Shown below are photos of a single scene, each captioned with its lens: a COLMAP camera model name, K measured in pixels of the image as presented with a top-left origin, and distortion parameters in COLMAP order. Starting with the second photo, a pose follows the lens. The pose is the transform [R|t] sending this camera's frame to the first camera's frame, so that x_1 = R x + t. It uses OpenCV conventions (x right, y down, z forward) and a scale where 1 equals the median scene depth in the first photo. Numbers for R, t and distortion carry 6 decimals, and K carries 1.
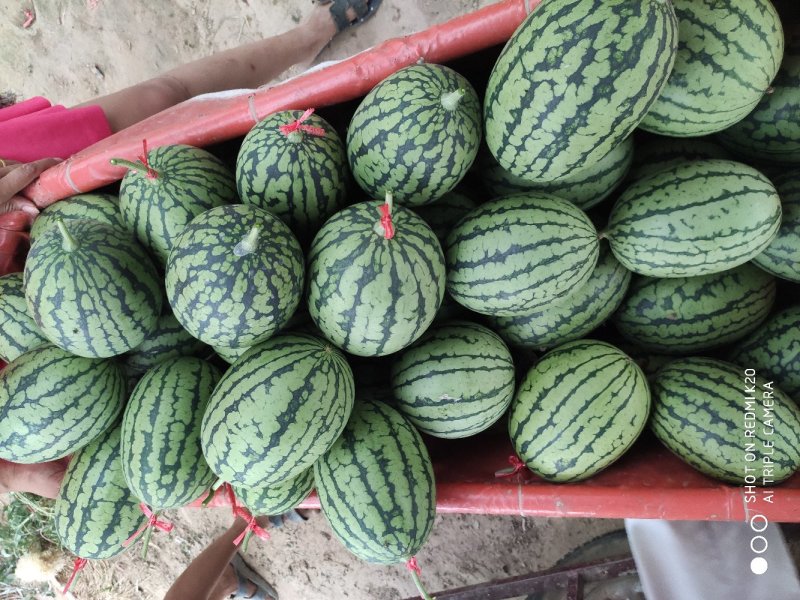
lens RADIAL K [[604.7, 0, 400.0], [0, 604.7, 300.0], [0, 0, 1]] dist [0.077240, -0.137553]
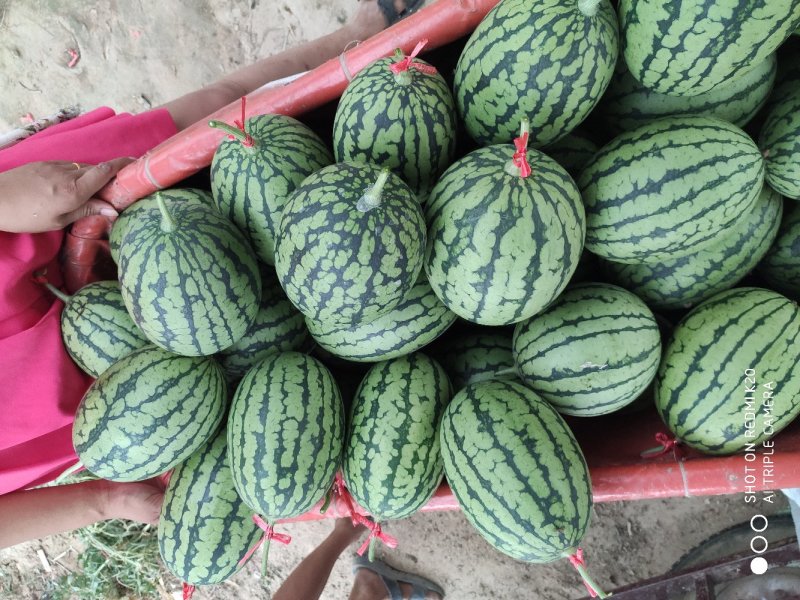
lens RADIAL K [[604.7, 0, 400.0], [0, 604.7, 300.0], [0, 0, 1]] dist [0.077240, -0.137553]
pose [[0.993877, -0.095416, -0.055708, -0.145603], [0.092920, 0.994620, -0.045803, 0.086671], [0.059779, 0.040346, 0.997396, 0.110817]]
